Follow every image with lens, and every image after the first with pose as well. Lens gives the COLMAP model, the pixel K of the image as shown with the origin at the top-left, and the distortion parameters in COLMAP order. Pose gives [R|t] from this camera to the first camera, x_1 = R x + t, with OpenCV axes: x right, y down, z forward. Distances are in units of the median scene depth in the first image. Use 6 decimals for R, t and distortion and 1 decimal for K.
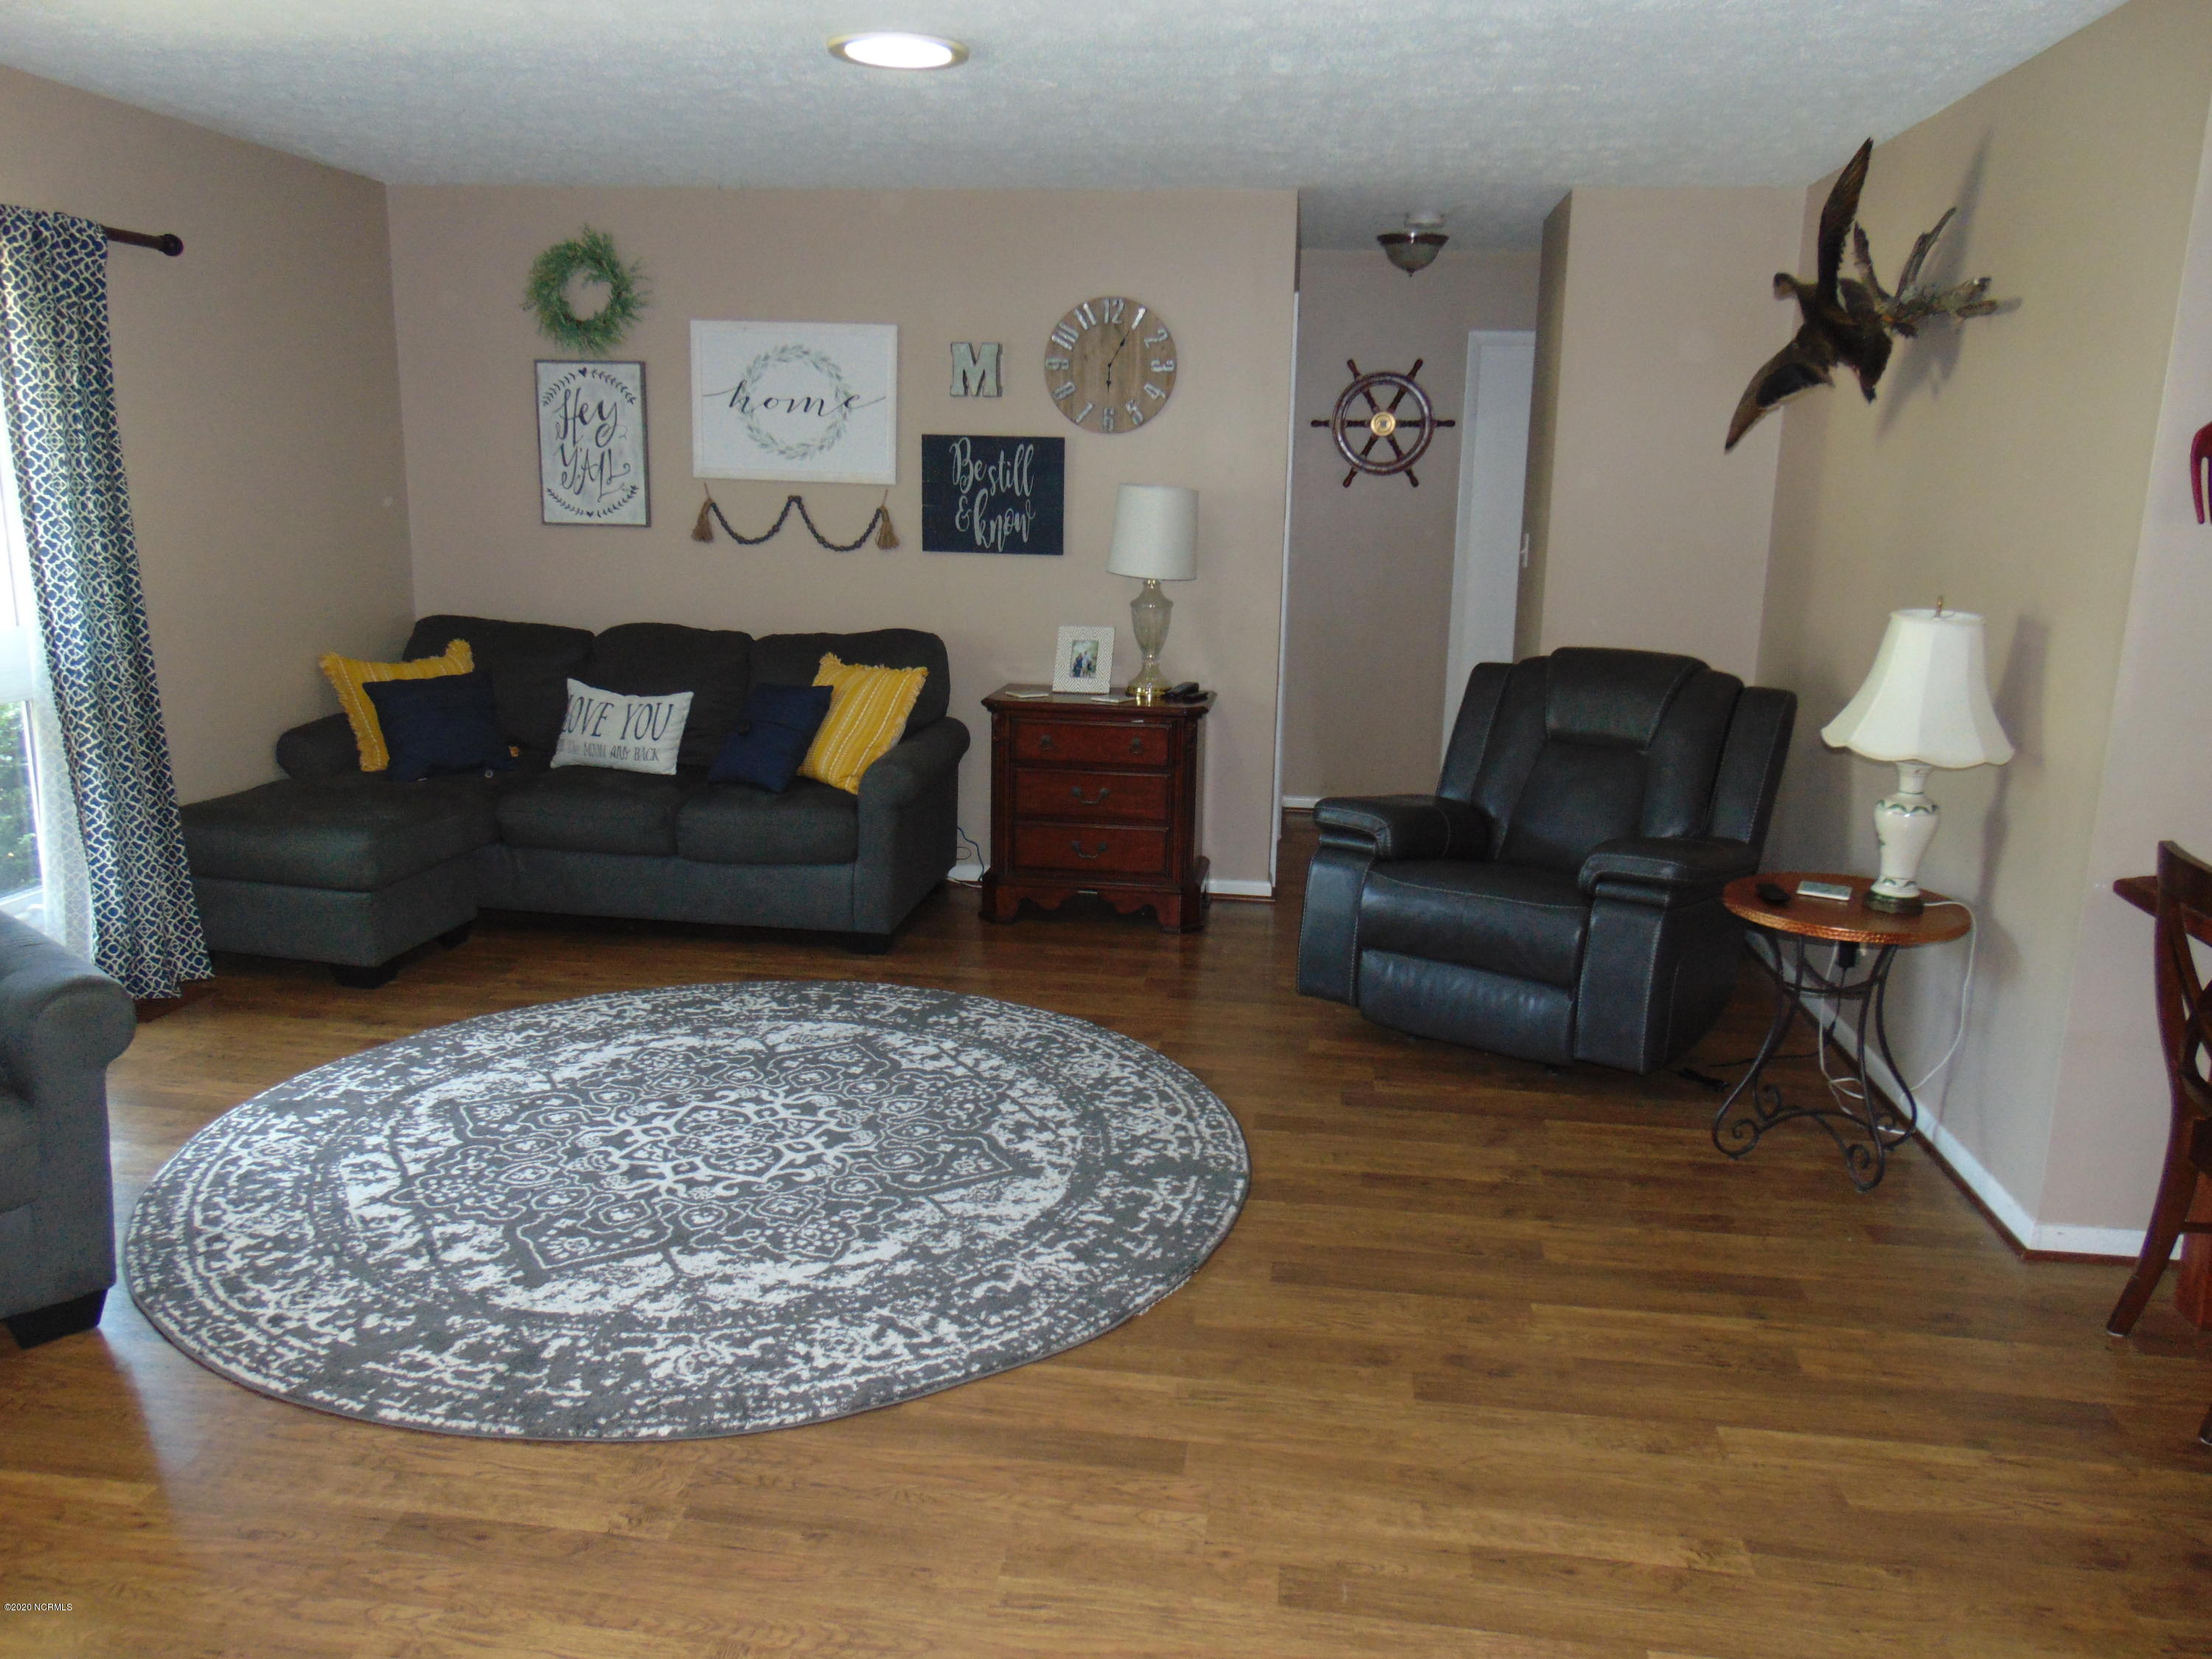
lens RADIAL K [[1663.1, 0, 1102.8], [0, 1663.1, 831.6], [0, 0, 1]] dist [-0.000936, 0.031309]
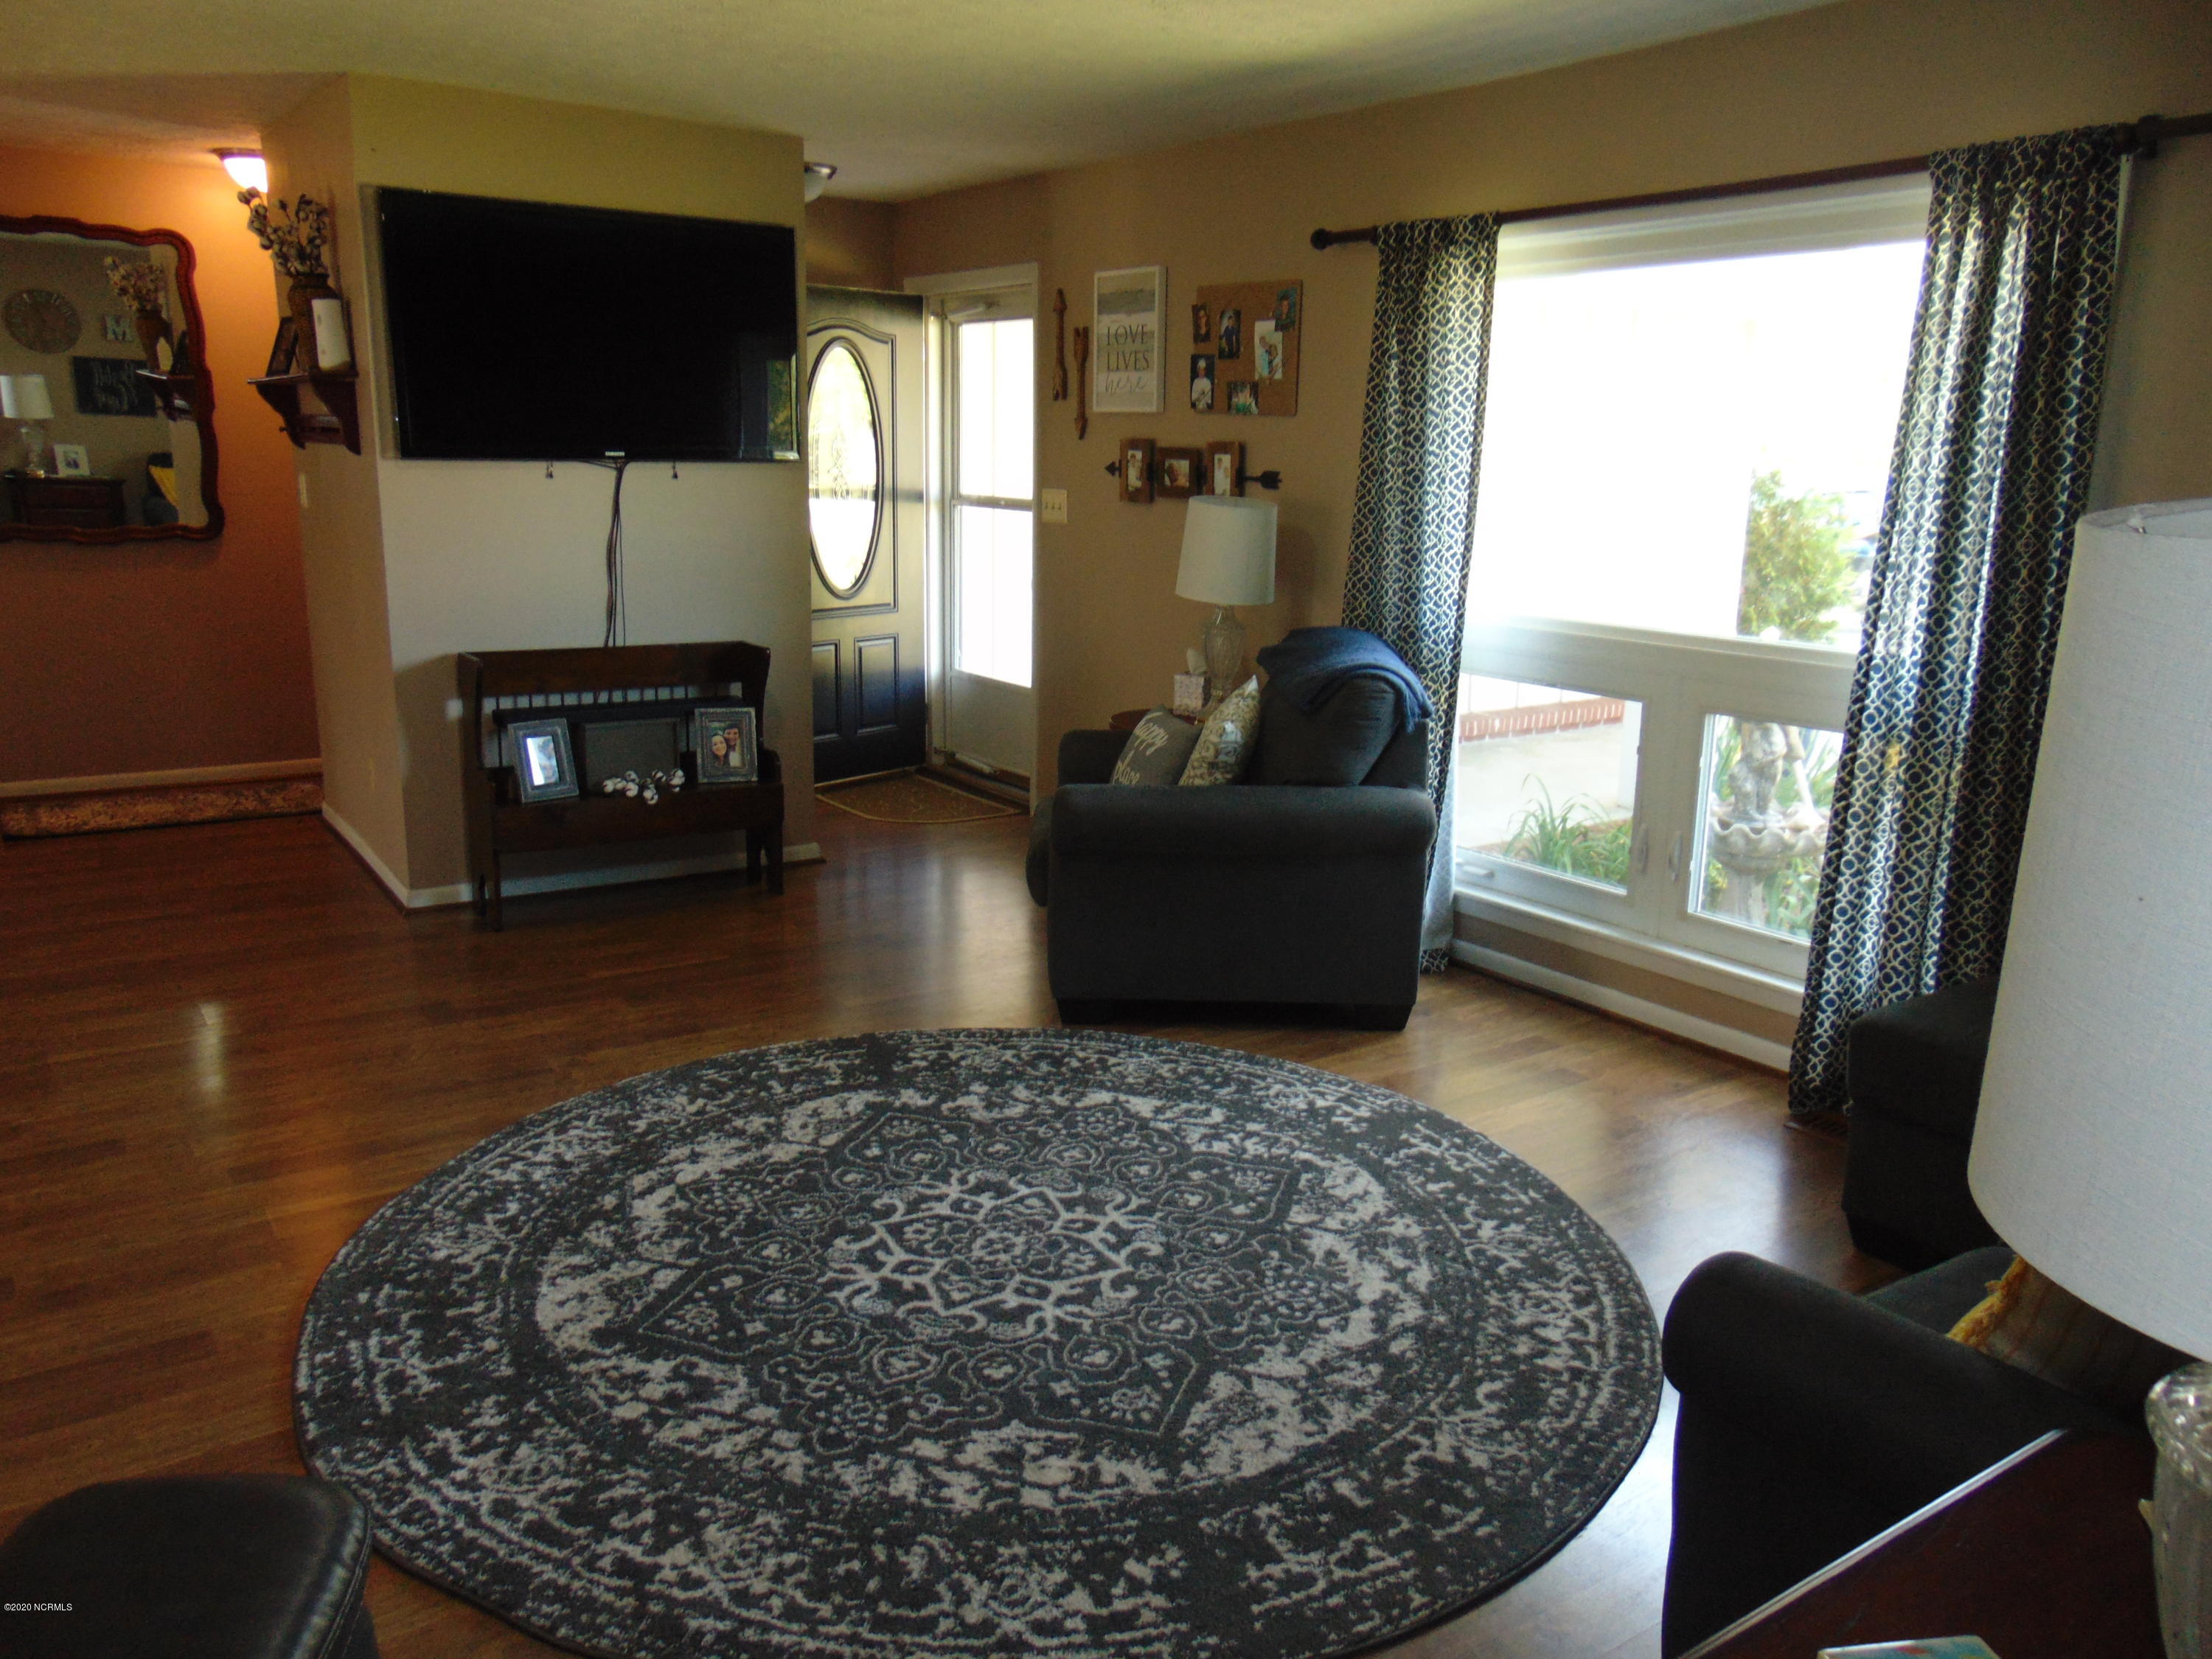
lens RADIAL K [[1689.6, 0, 1105.8], [0, 1689.6, 834.5], [0, 0, 1]] dist [-0.037740, 0.095082]
pose [[-0.740492, 0.113863, -0.662350, 0.260533], [-0.180672, 0.915537, 0.359374, -0.307413], [0.647325, 0.385782, -0.657375, 1.501524]]
